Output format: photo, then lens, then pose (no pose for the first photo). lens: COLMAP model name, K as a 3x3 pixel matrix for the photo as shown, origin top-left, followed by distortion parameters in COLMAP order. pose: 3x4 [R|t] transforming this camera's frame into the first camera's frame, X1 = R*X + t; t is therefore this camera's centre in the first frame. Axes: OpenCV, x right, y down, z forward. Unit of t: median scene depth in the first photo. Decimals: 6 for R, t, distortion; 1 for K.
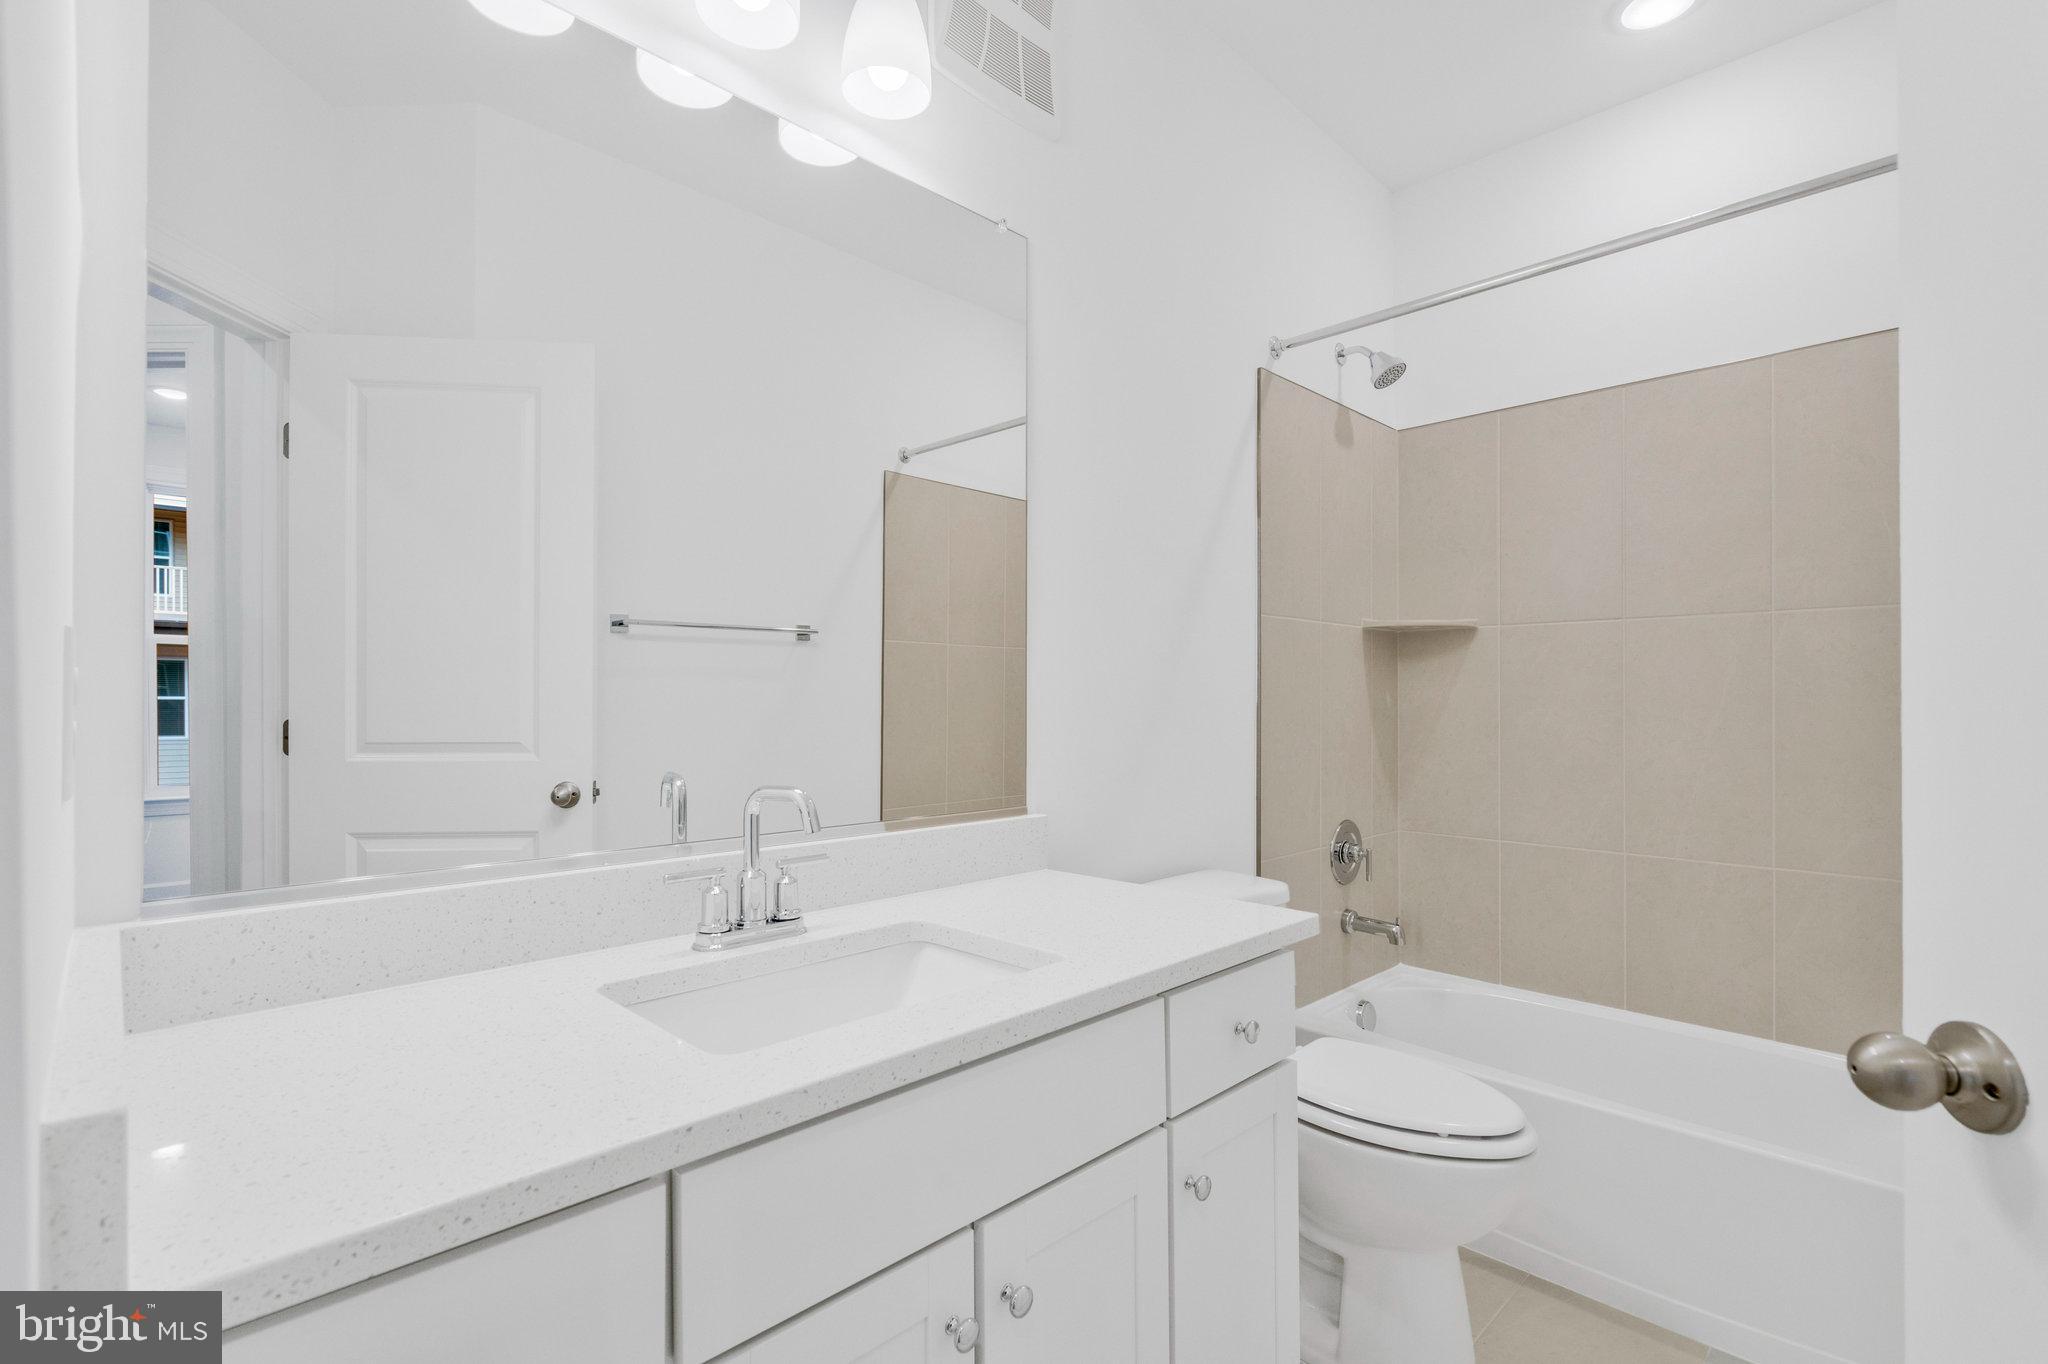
lens RADIAL K [[944.8, 0, 1021.6], [0, 944.8, 677.4], [0, 0, 1]] dist [-0.001756, 0.000845]
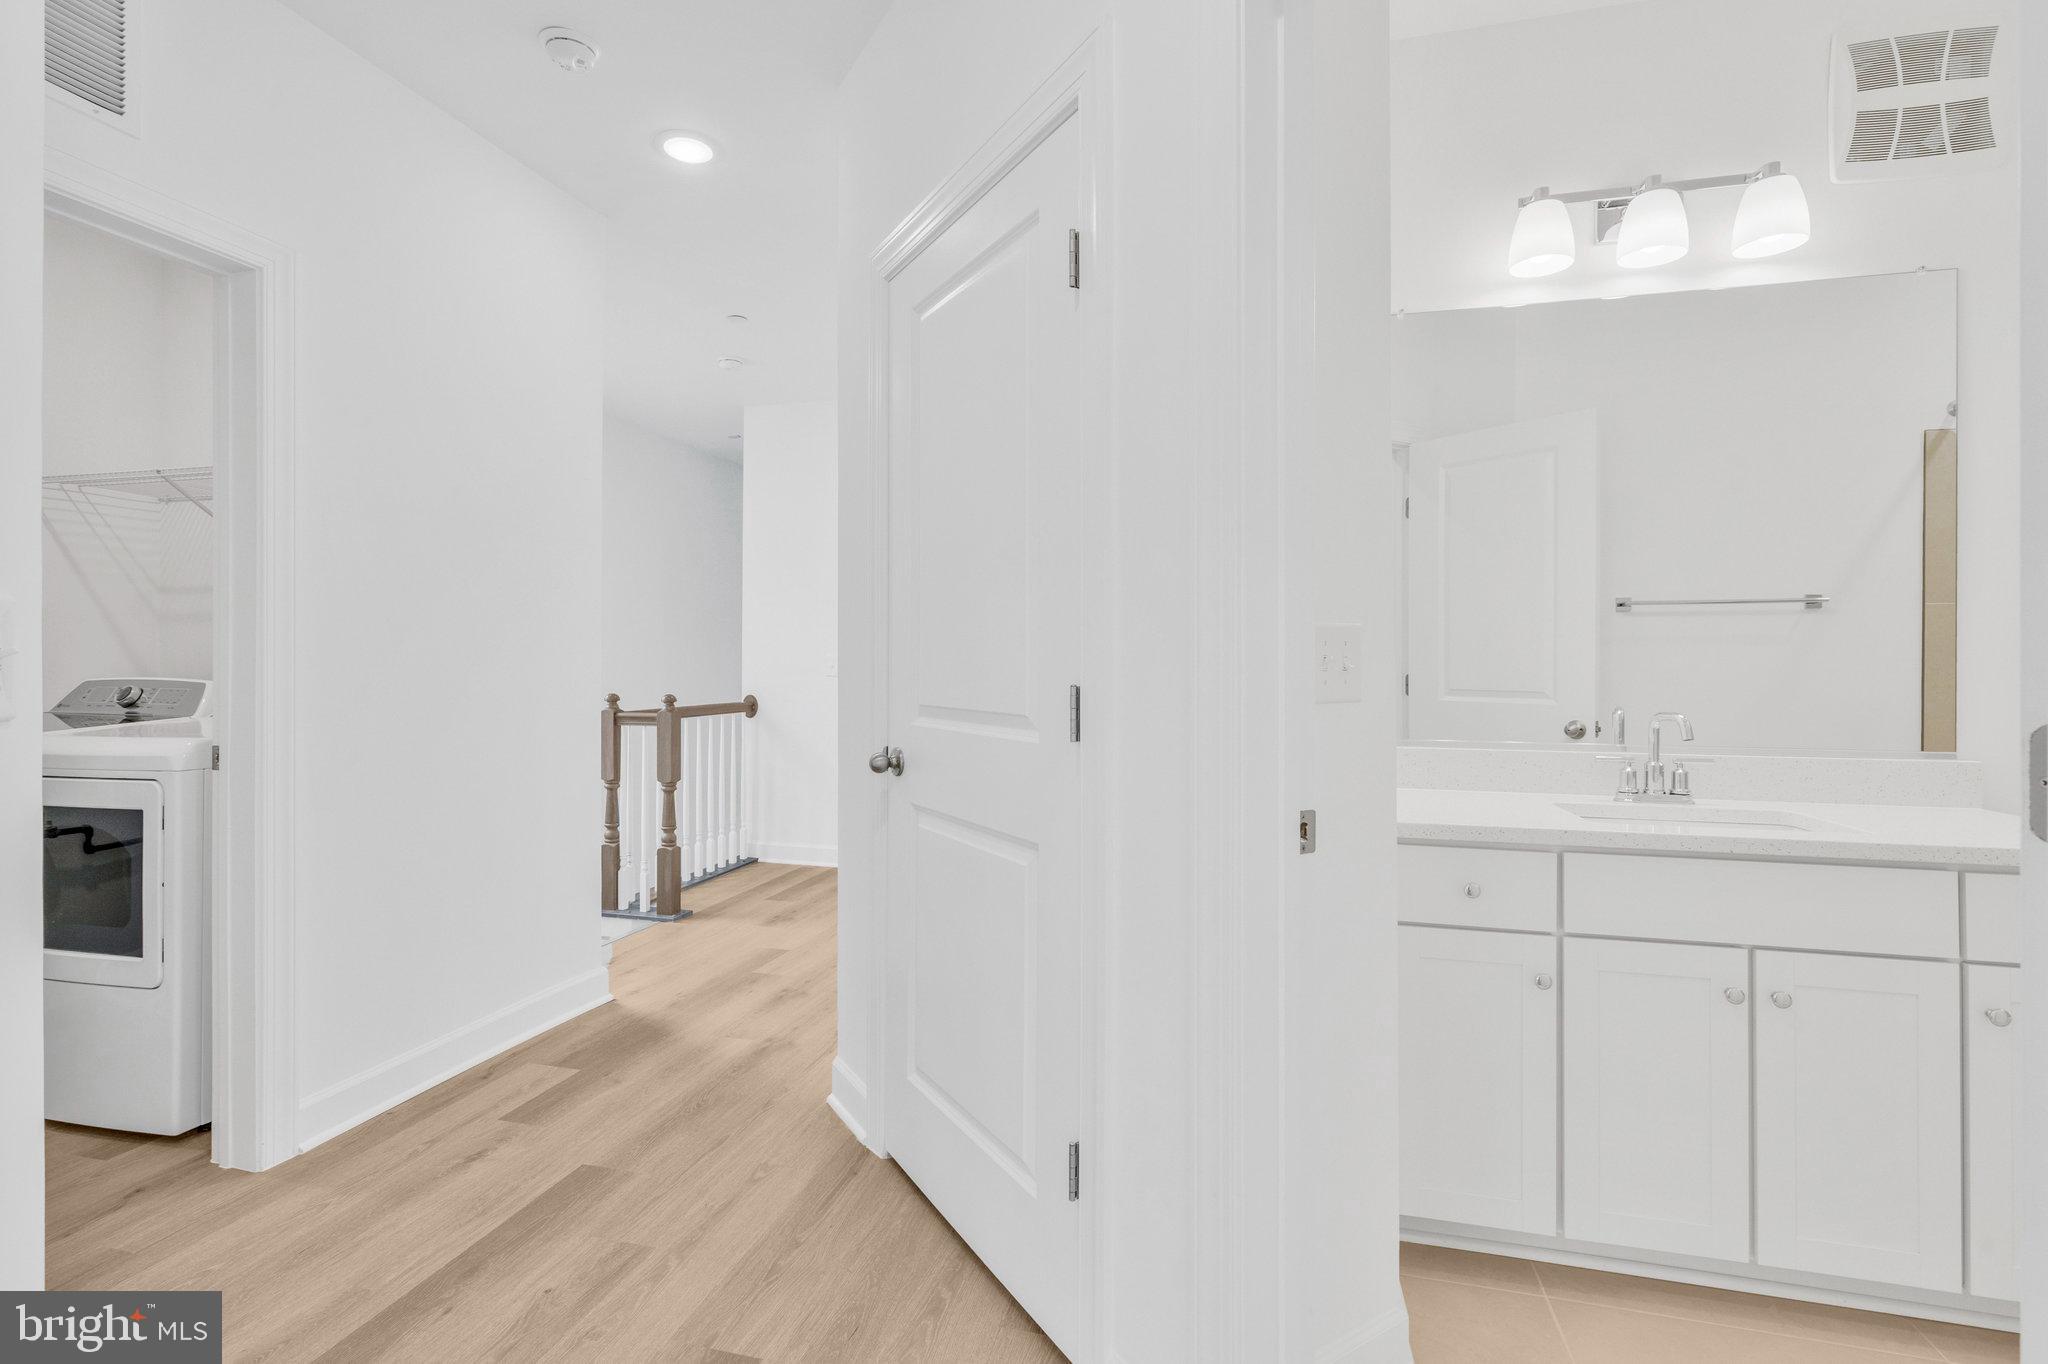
lens RADIAL K [[937.9, 0, 1022.5], [0, 937.9, 704.1], [0, 0, 1]] dist [-0.002345, -0.000177]
pose [[0.511483, 0.038540, -0.858429, 0.315318], [0.015528, 0.998416, 0.054077, -0.002468], [0.859153, -0.040989, 0.510074, -0.451456]]
